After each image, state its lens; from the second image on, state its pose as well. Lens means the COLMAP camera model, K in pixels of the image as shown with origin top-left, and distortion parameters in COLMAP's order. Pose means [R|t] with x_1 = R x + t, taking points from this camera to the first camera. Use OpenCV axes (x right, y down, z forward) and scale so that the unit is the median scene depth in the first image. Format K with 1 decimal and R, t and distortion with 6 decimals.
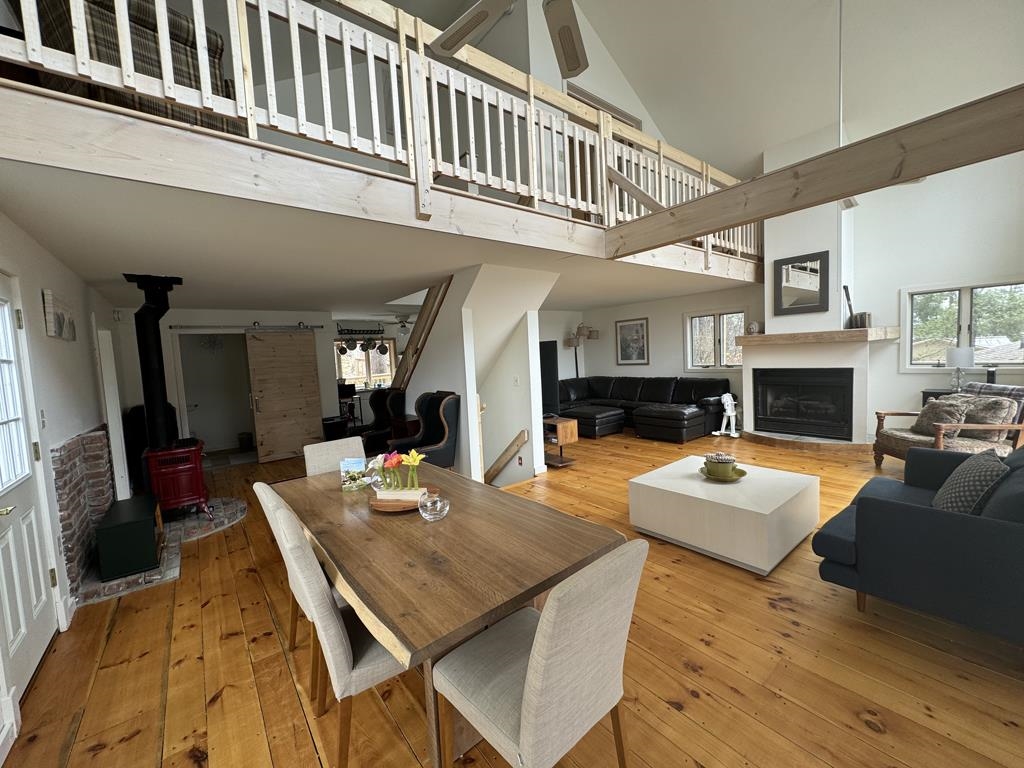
lens RADIAL K [[406.7, 0, 510.6], [0, 406.7, 382.2], [0, 0, 1]] dist [0.001016, -0.000049]
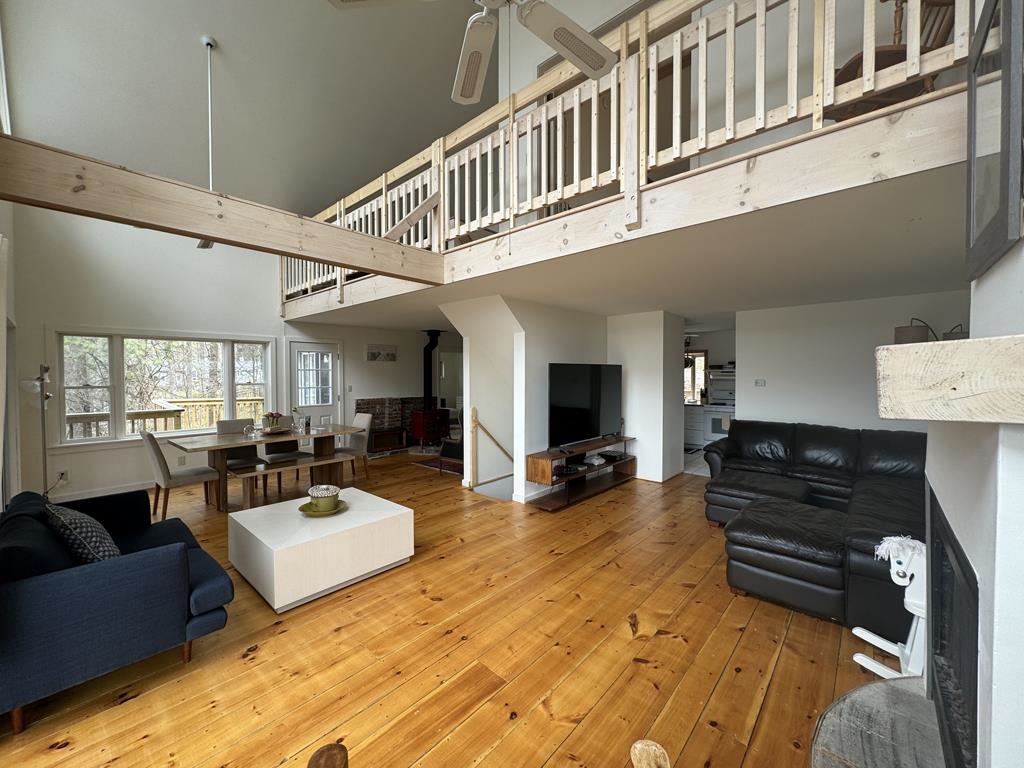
lens RADIAL K [[415.9, 0, 500.5], [0, 415.9, 384.3], [0, 0, 1]] dist [0.000137, -0.000089]
pose [[0.139964, 0.073230, -0.987445, 0.839711], [-0.074909, 0.995186, 0.063186, -0.089890], [0.987319, 0.065125, 0.144776, 0.669207]]
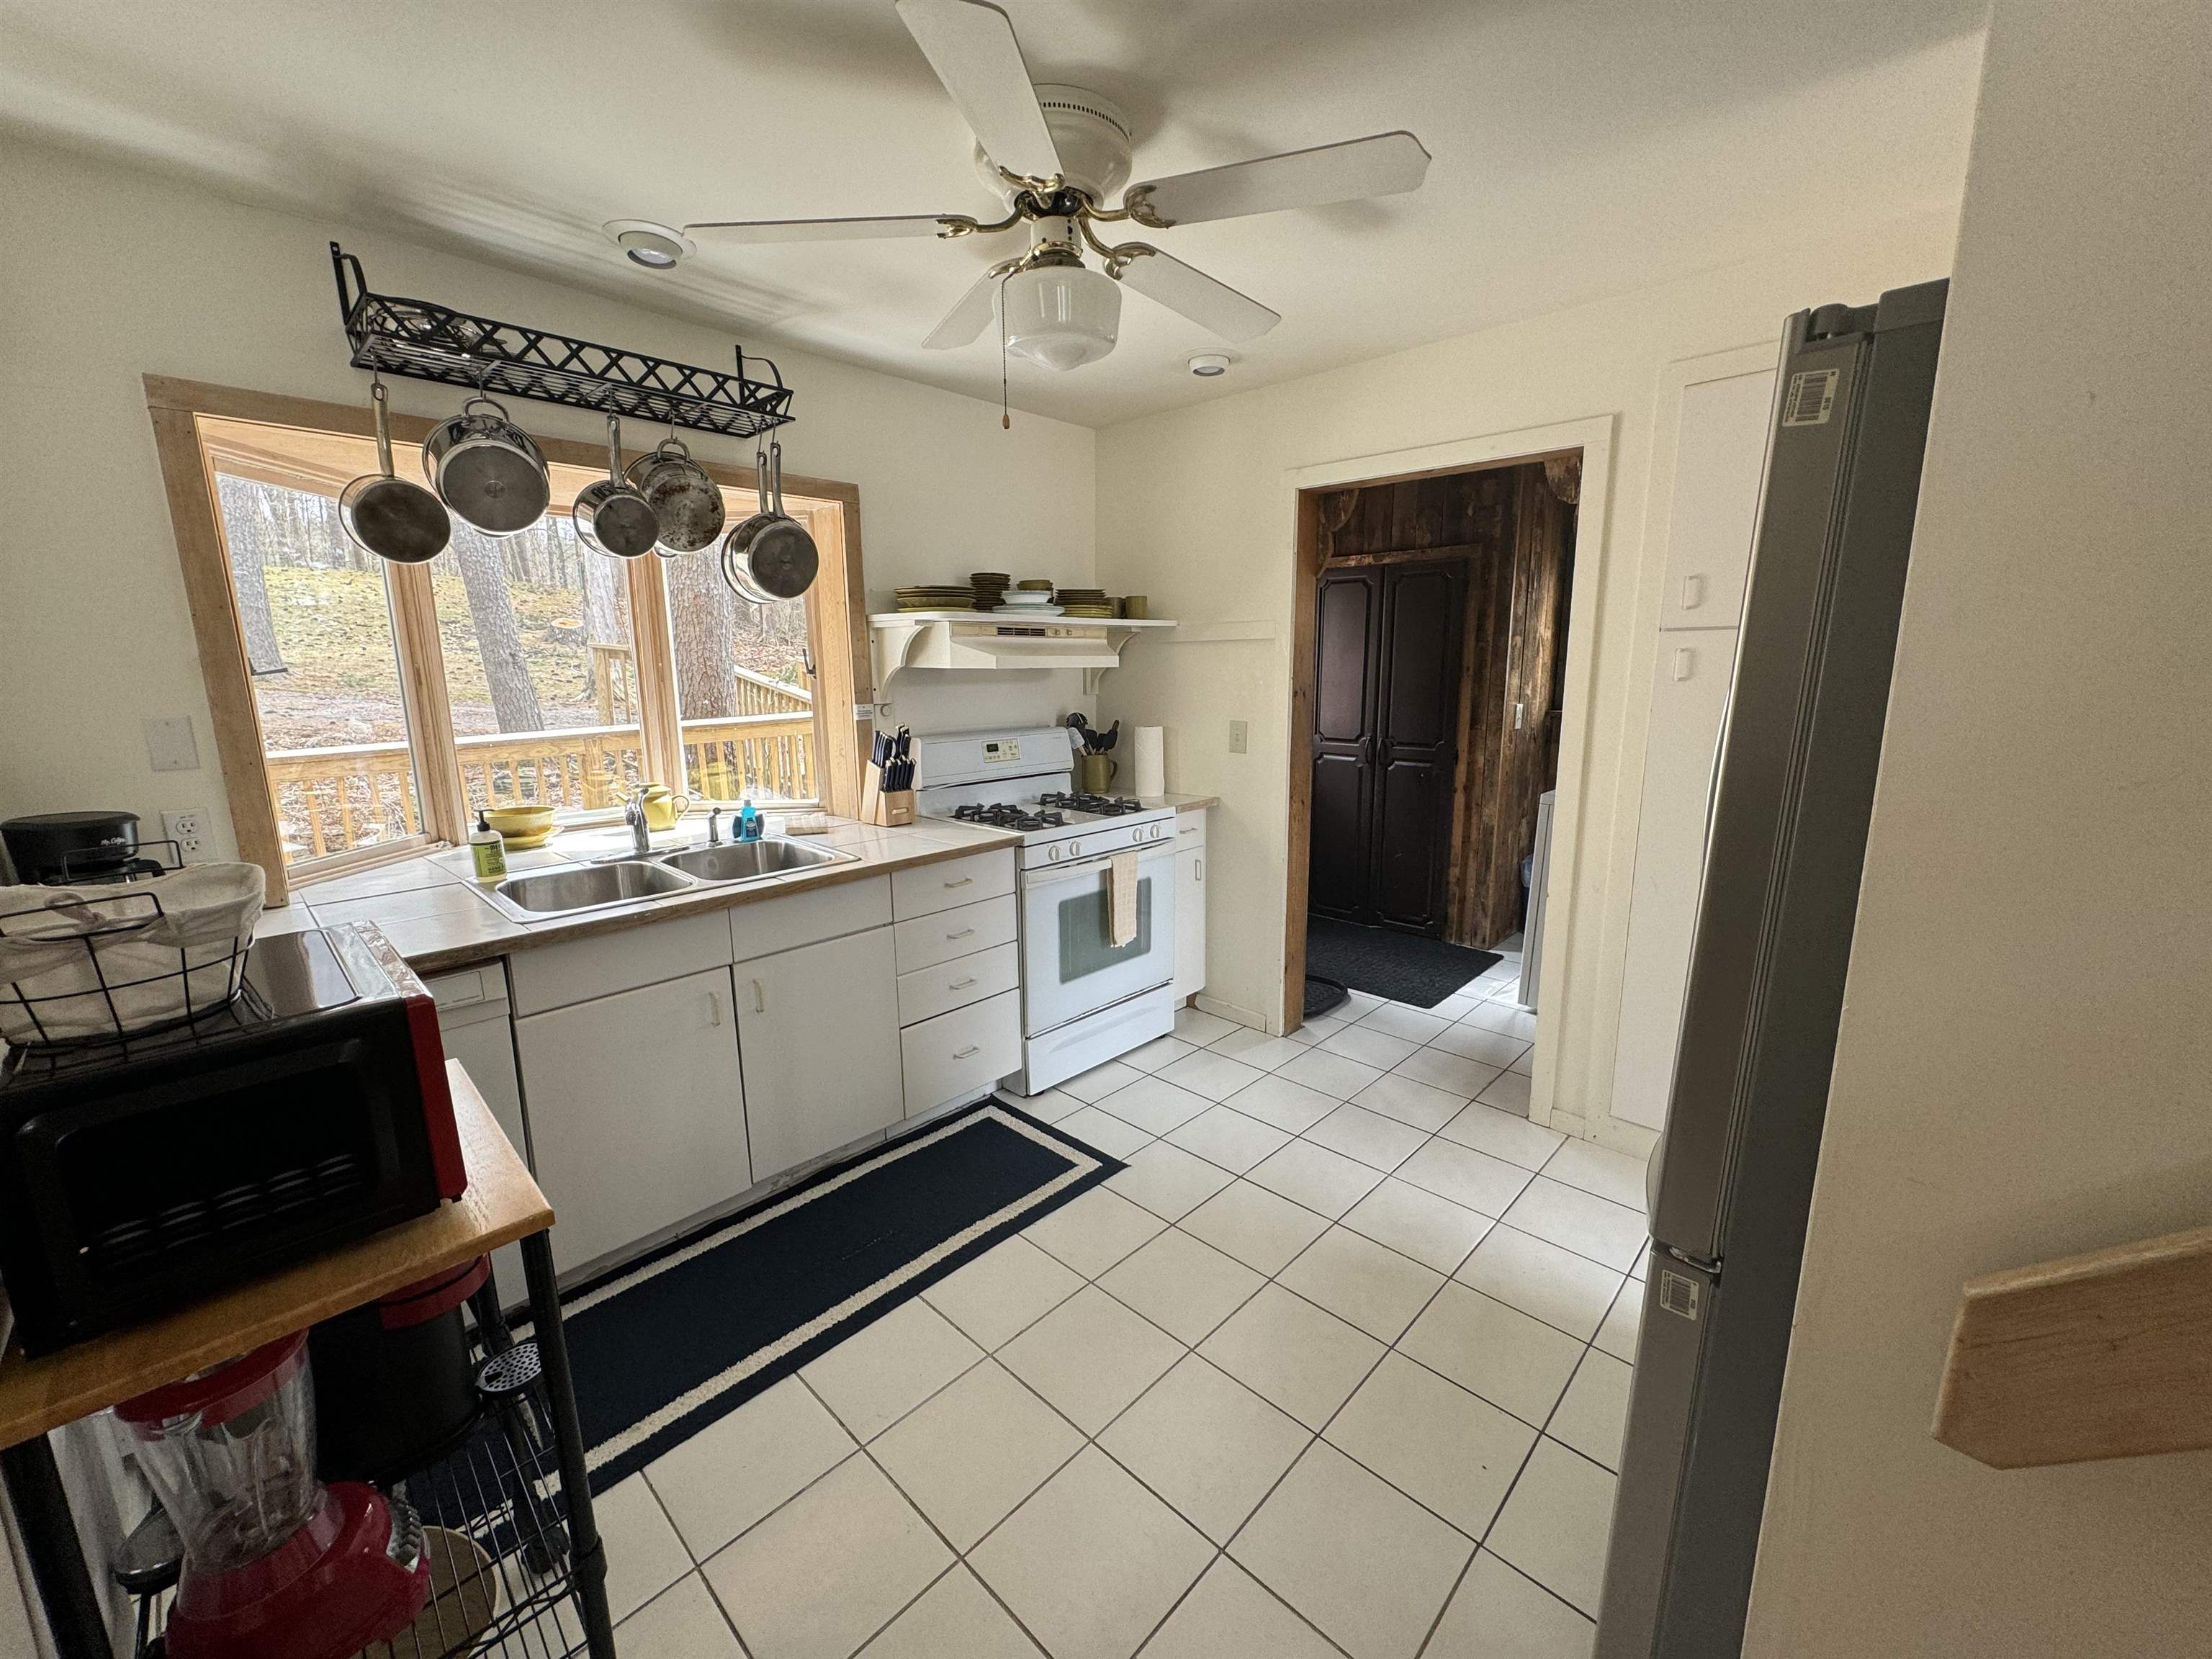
lens RADIAL K [[884.6, 0, 1106.0], [0, 884.6, 829.5], [0, 0, 1]] dist [-0.000501, -0.000142]
pose [[0.989756, 0.018086, 0.141622, -0.368117], [-0.033990, 0.993272, 0.110703, -0.042950], [-0.138667, -0.114382, 0.983711, 1.034200]]
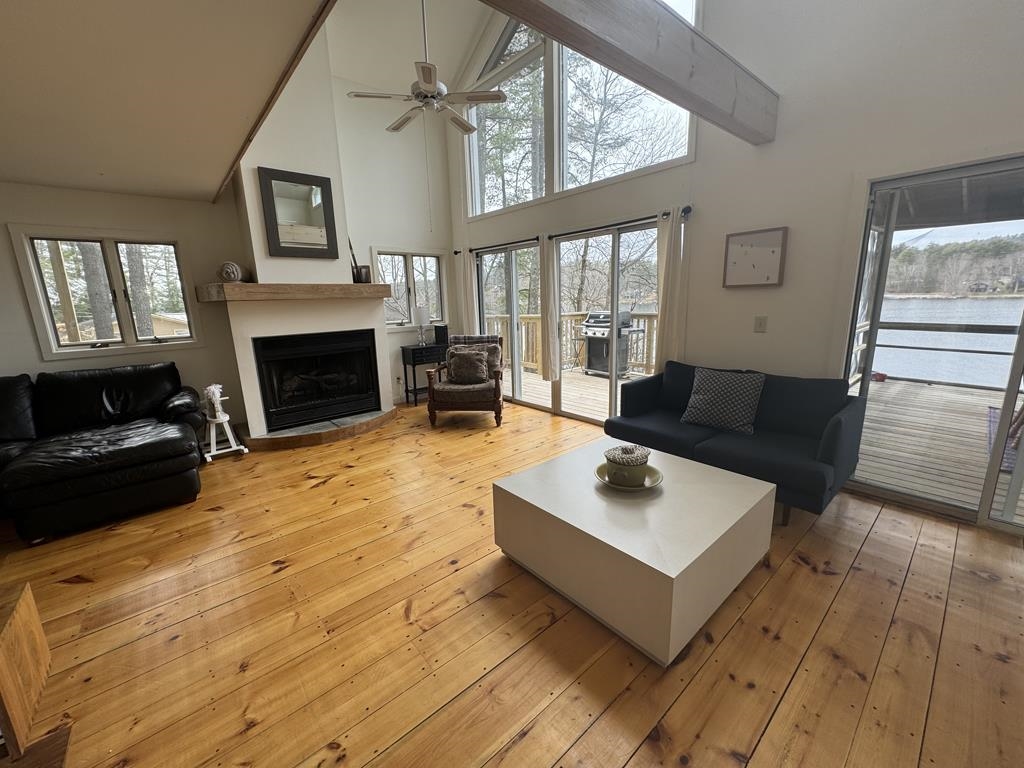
lens RADIAL K [[406.7, 0, 510.6], [0, 406.7, 382.2], [0, 0, 1]] dist [0.001016, -0.000049]
pose [[-0.035417, -0.153170, 0.987565, -0.050358], [0.101948, 0.982476, 0.156037, -0.024085], [-0.994159, 0.106206, -0.019181, 0.626024]]
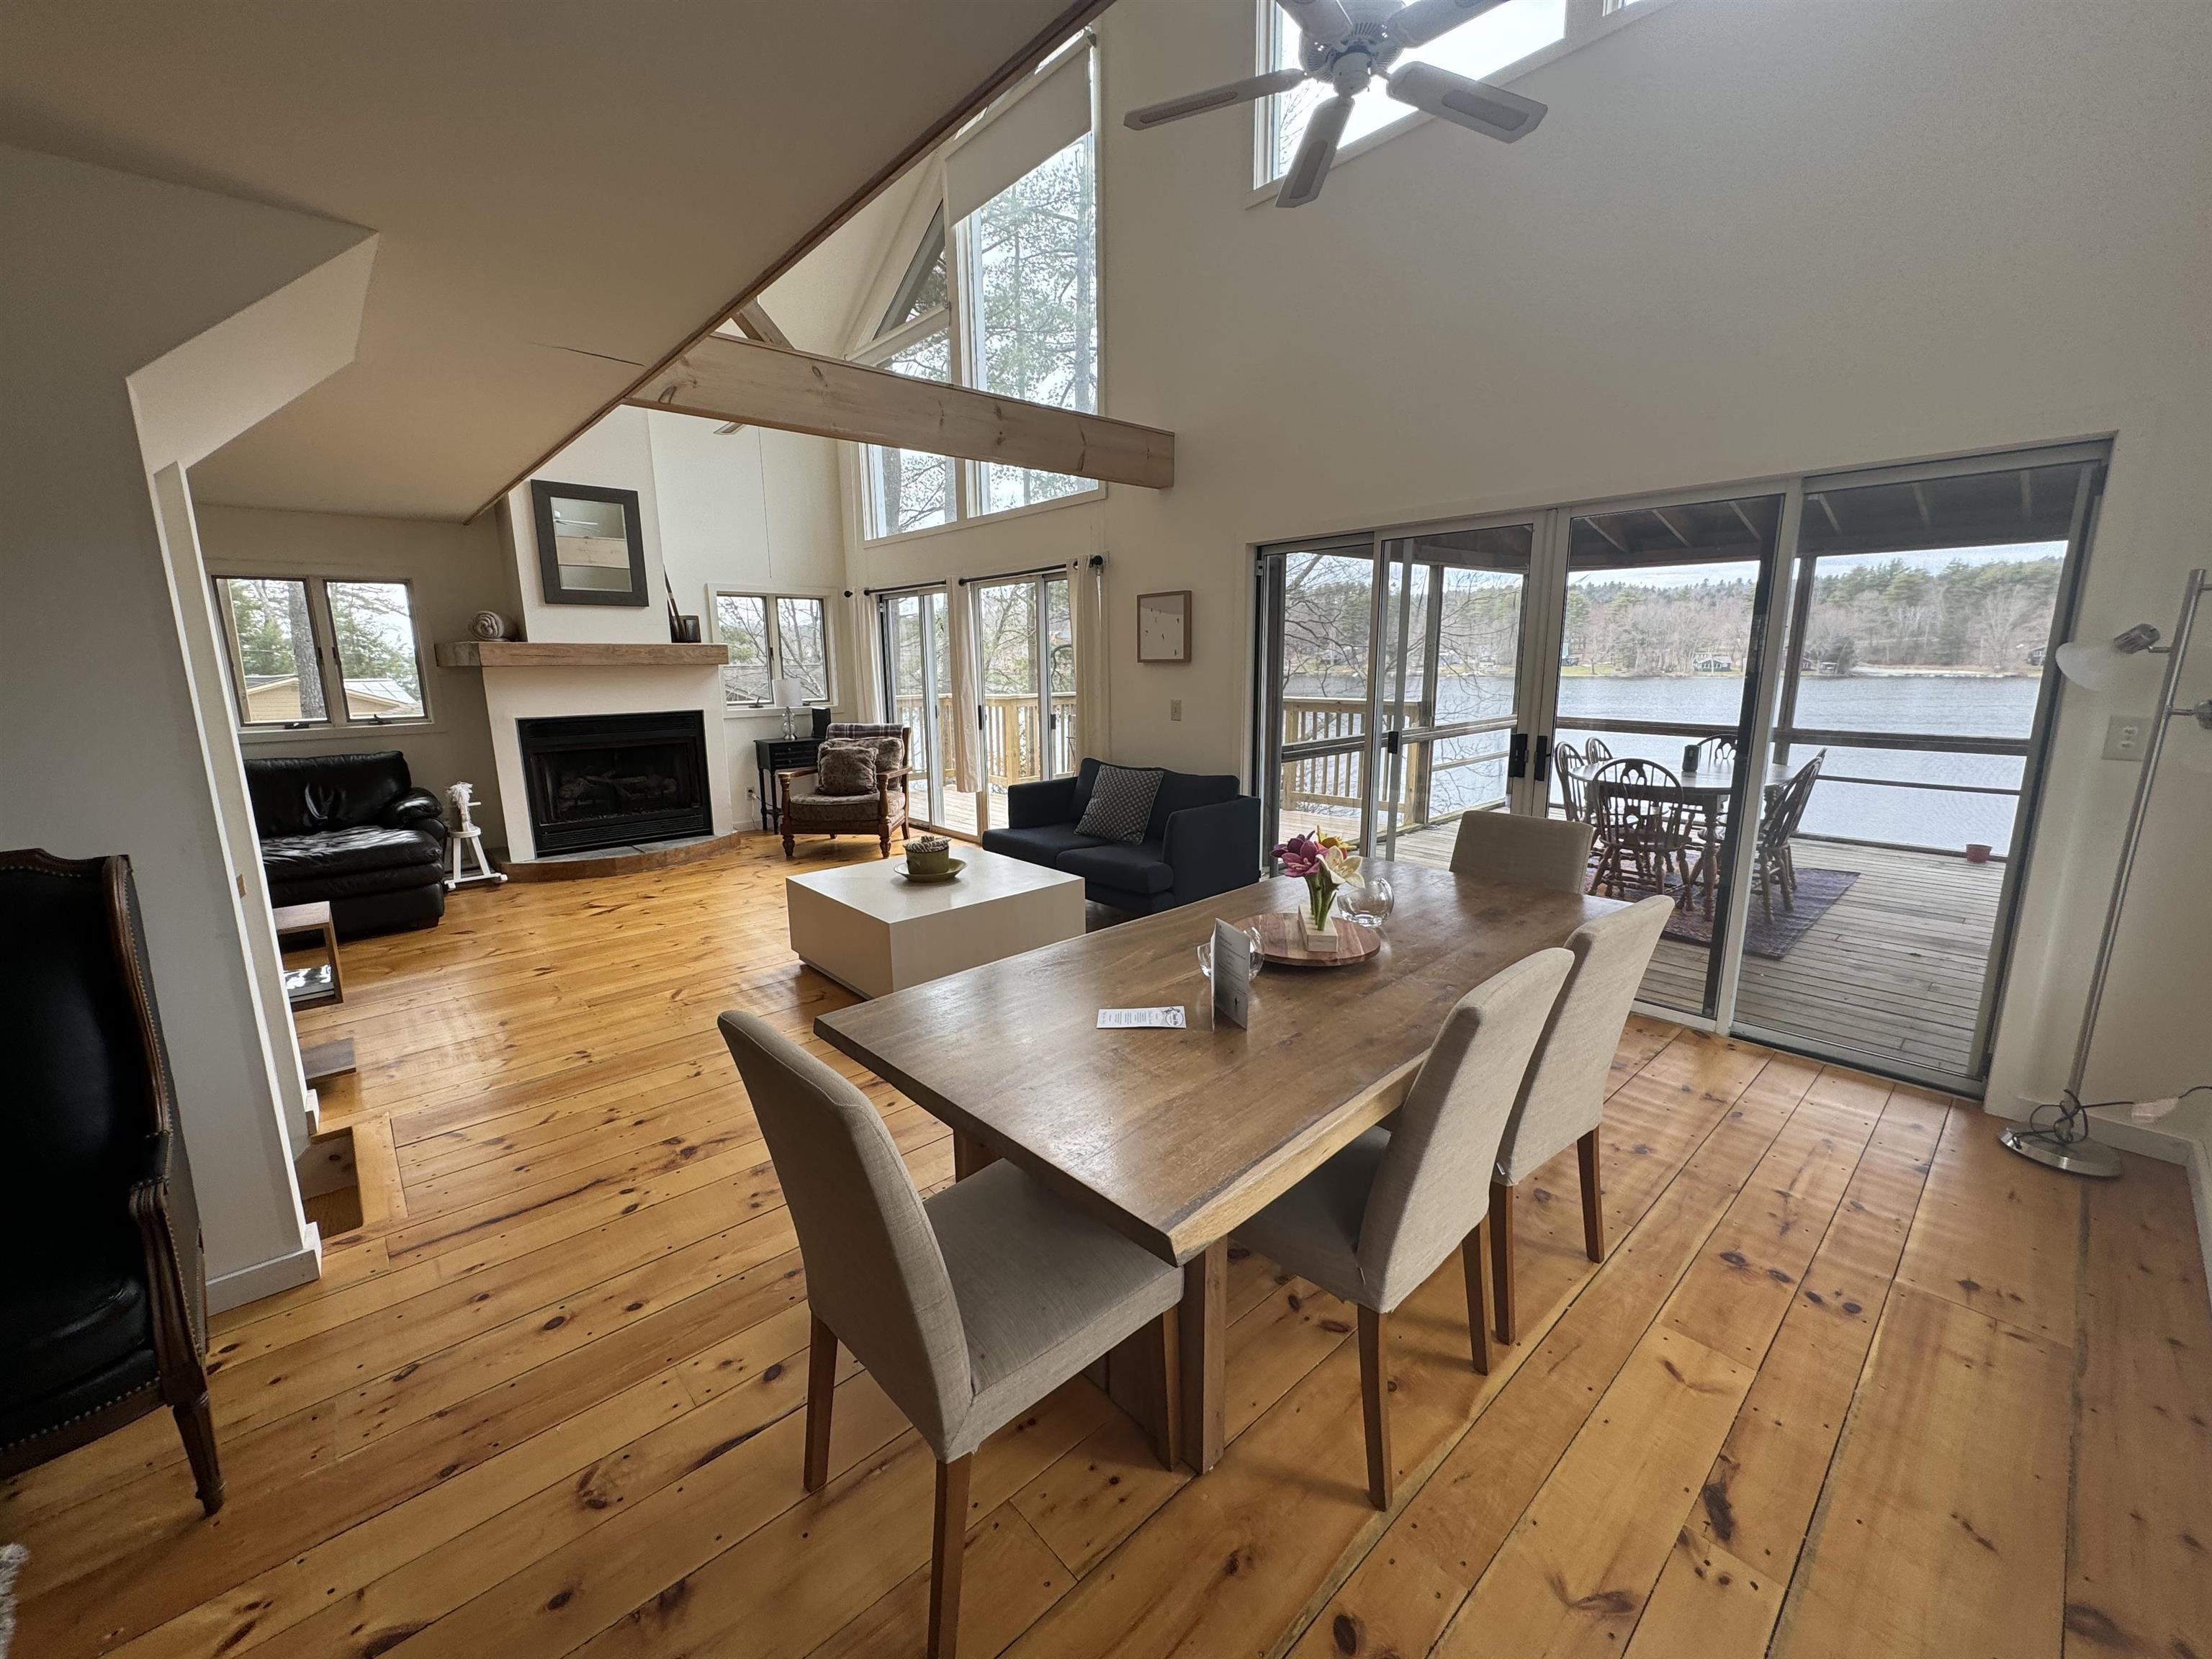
lens RADIAL K [[878.5, 0, 1103.0], [0, 878.5, 825.6], [0, 0, 1]] dist [0.001016, -0.000049]
pose [[-0.059966, -0.136025, 0.988889, -0.405802], [0.085060, 0.986372, 0.140837, 0.000077], [-0.994570, 0.092561, -0.047578, 0.424982]]
